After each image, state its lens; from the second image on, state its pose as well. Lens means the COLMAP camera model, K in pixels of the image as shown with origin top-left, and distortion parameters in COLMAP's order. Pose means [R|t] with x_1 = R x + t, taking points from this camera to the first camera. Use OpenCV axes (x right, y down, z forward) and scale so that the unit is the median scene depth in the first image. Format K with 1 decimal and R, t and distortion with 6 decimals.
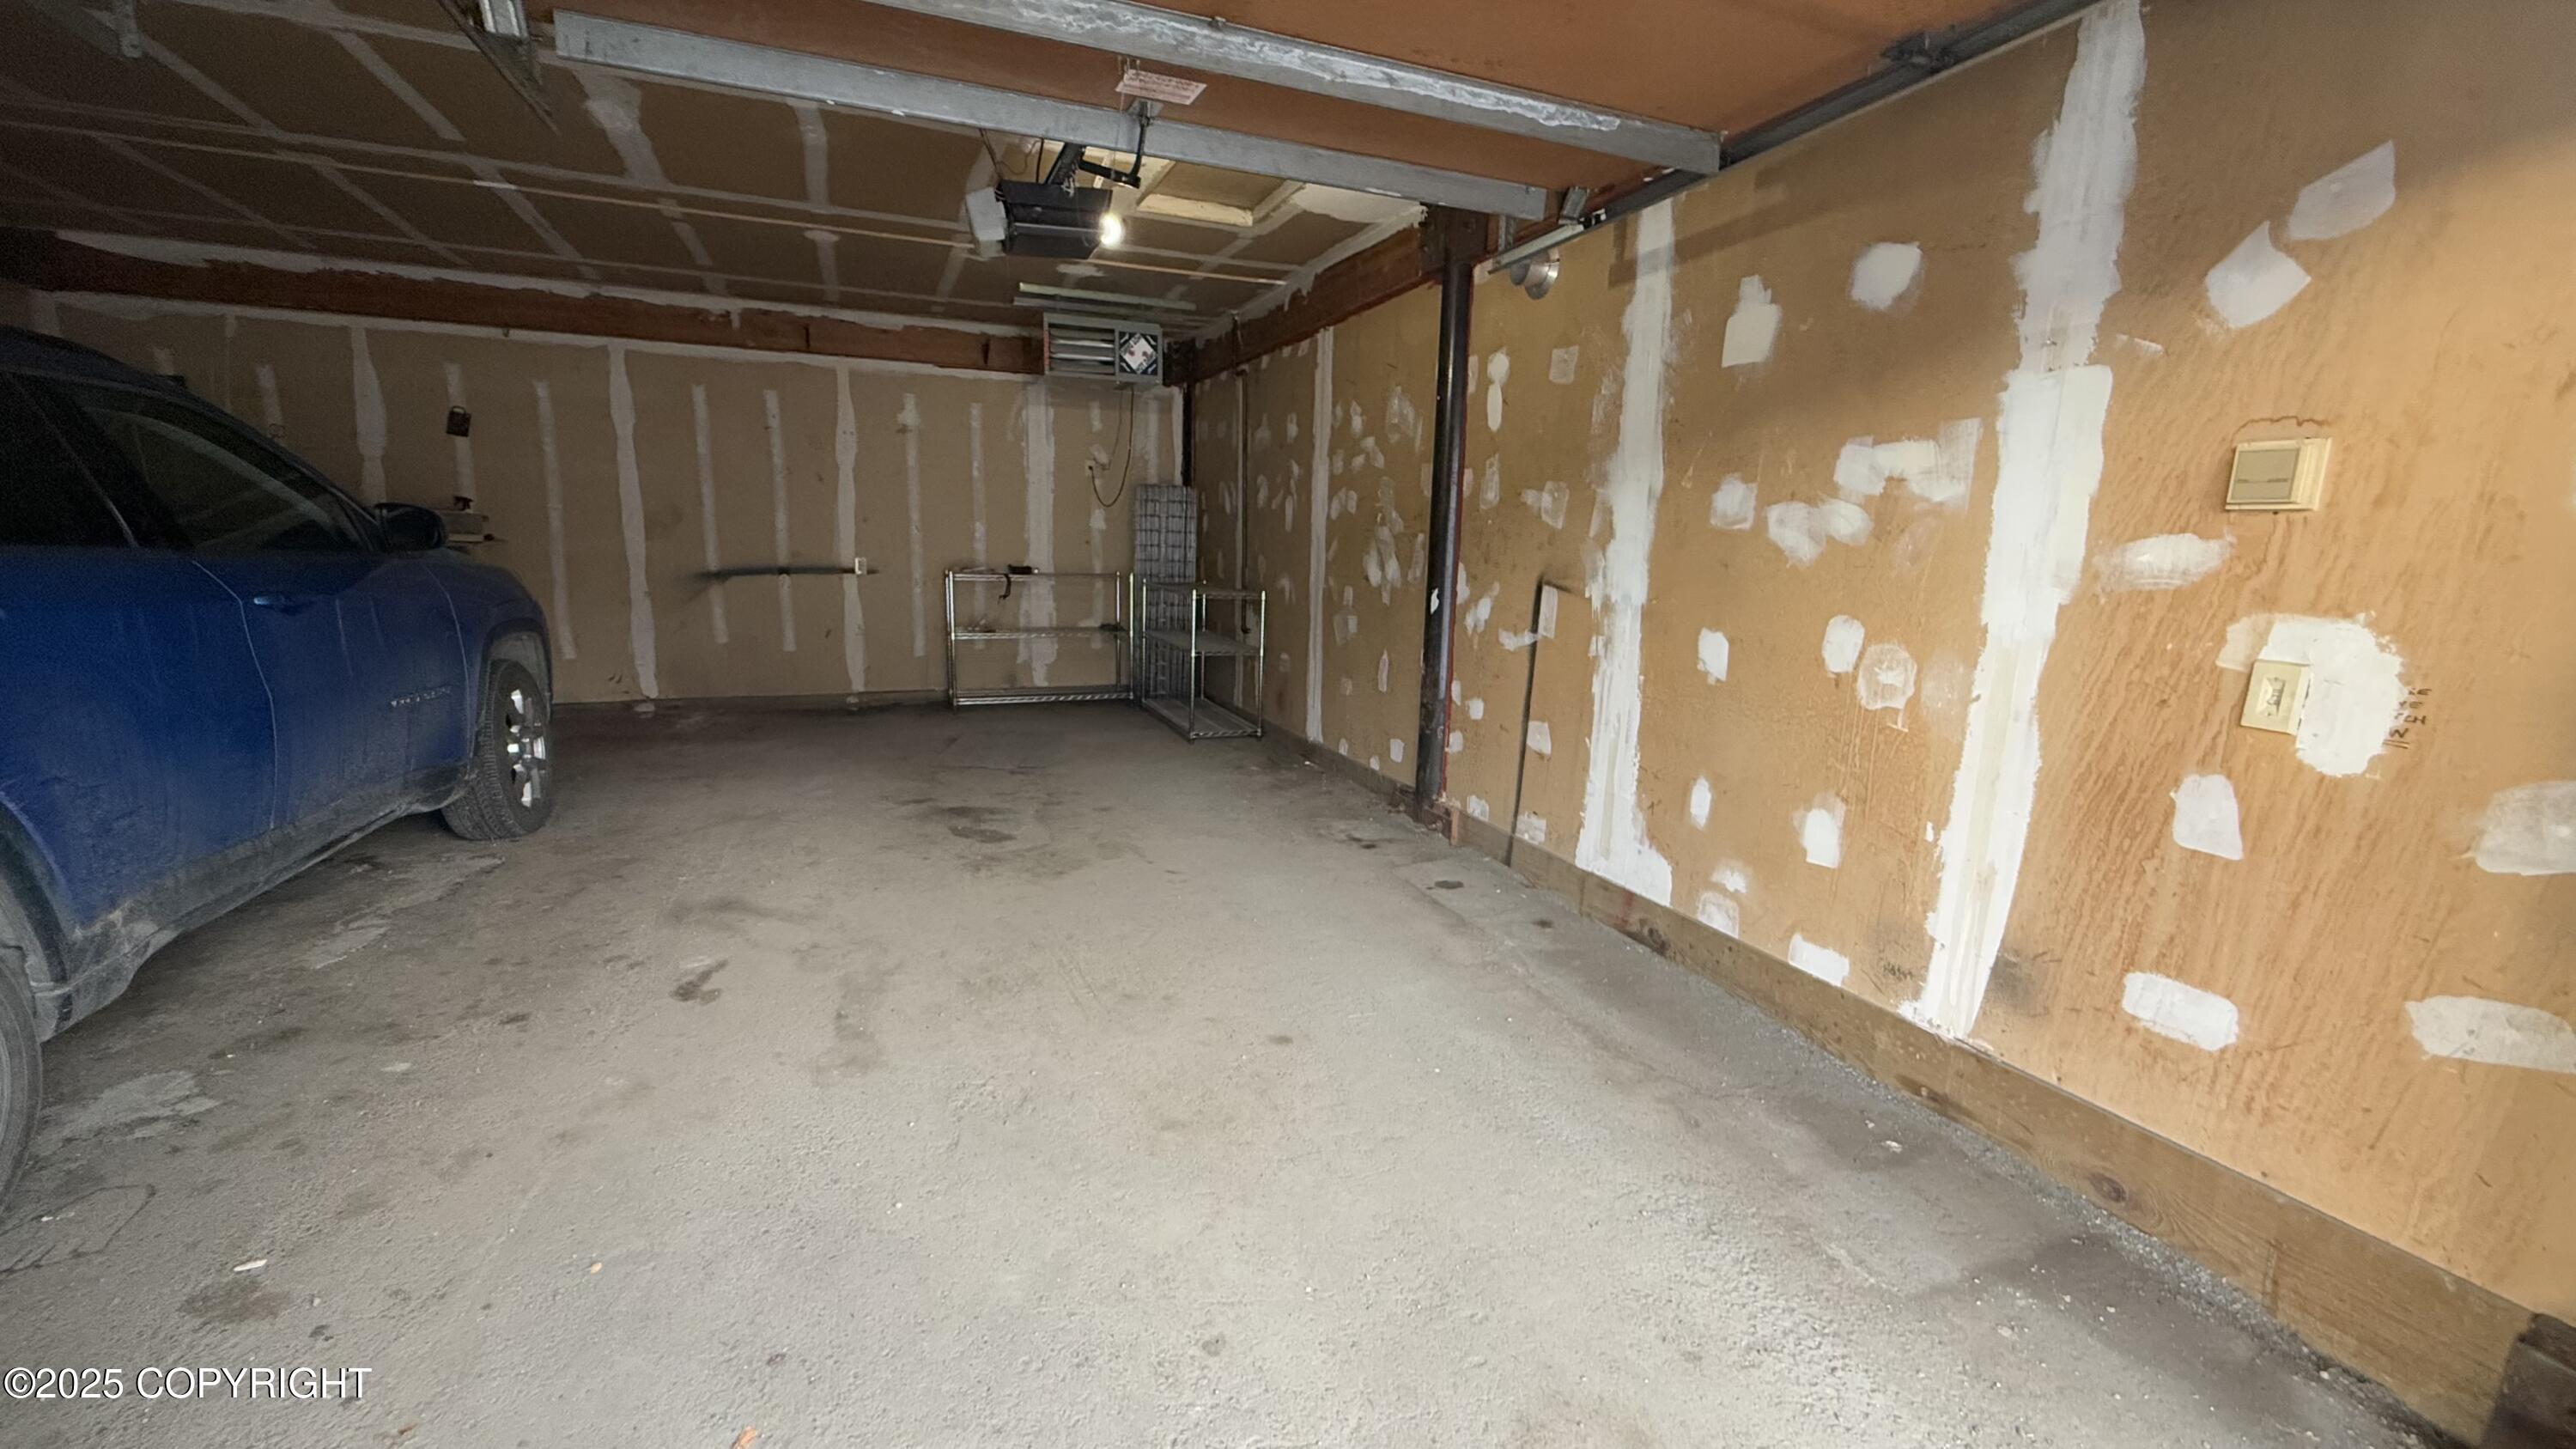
lens RADIAL K [[1032.7, 0, 1288.0], [0, 1032.7, 724.5], [0, 0, 1]] dist [-0.000899, -0.000111]
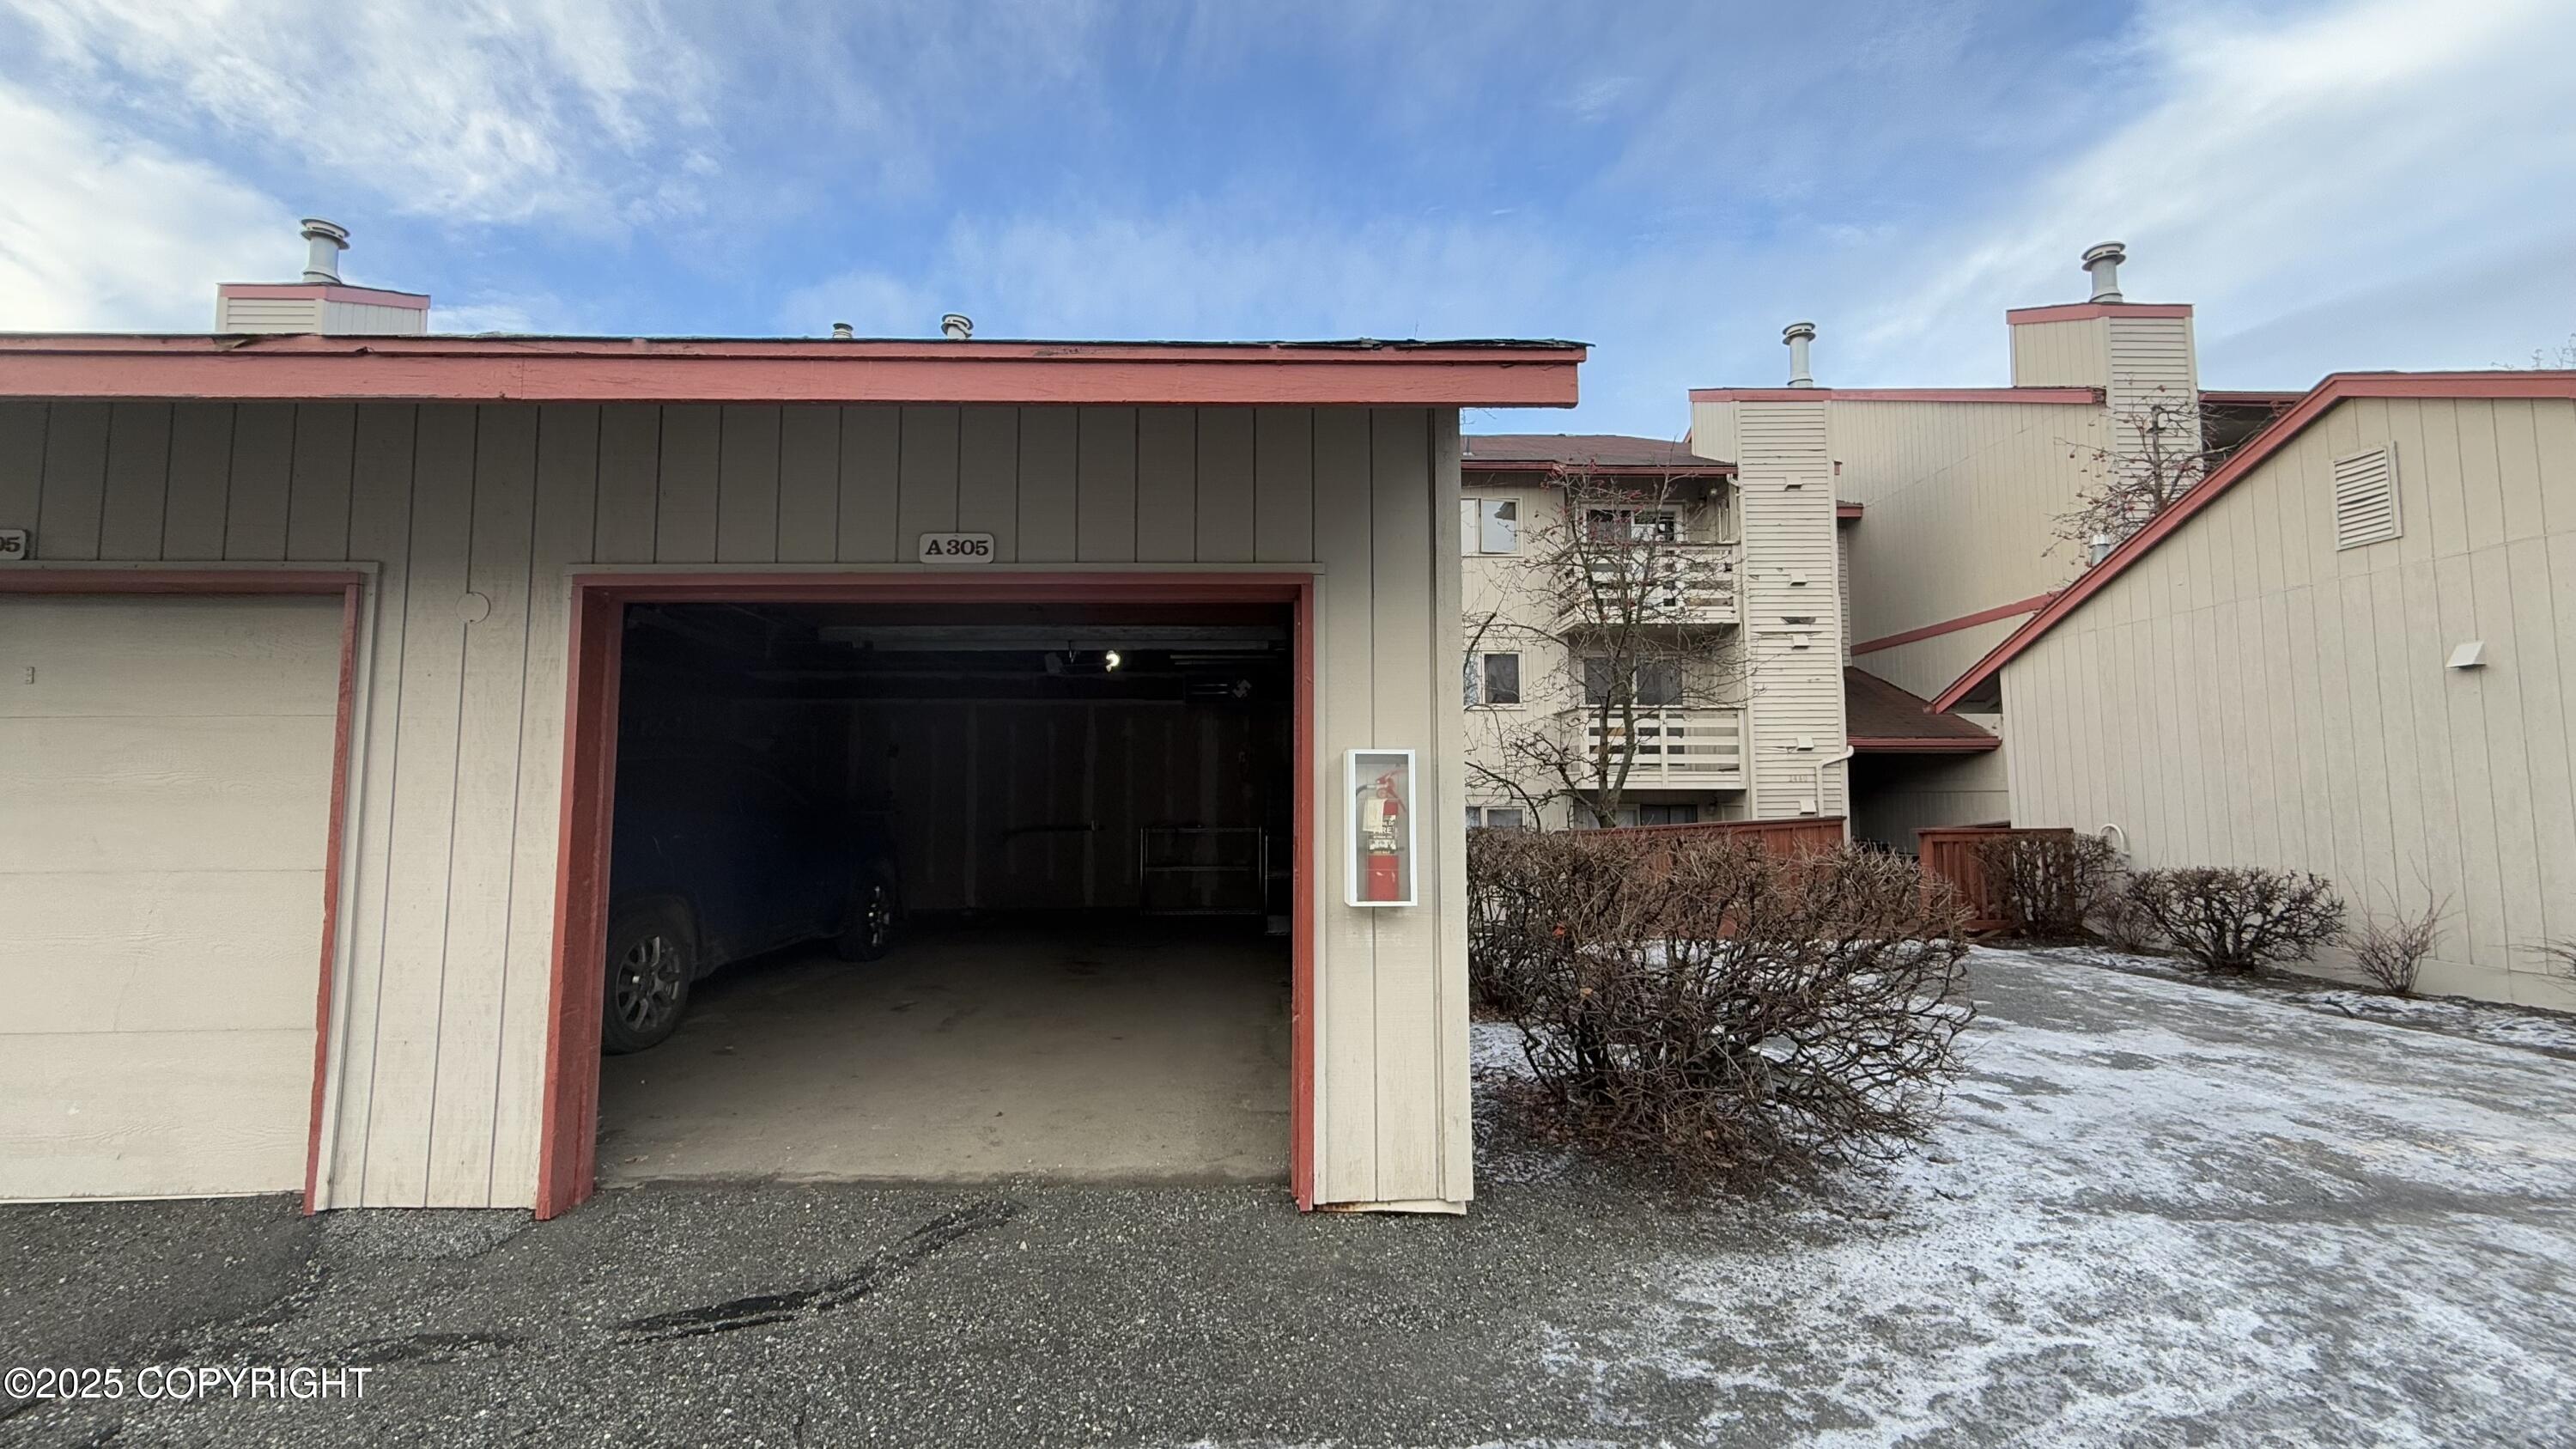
lens RADIAL K [[1032.7, 0, 1288.0], [0, 1032.7, 724.5], [0, 0, 1]] dist [-0.000899, -0.000111]
pose [[0.934580, -0.053126, -0.351764, 0.445602], [-0.035202, 0.970125, -0.240039, 0.069641], [0.354007, 0.236718, 0.904789, -0.376946]]
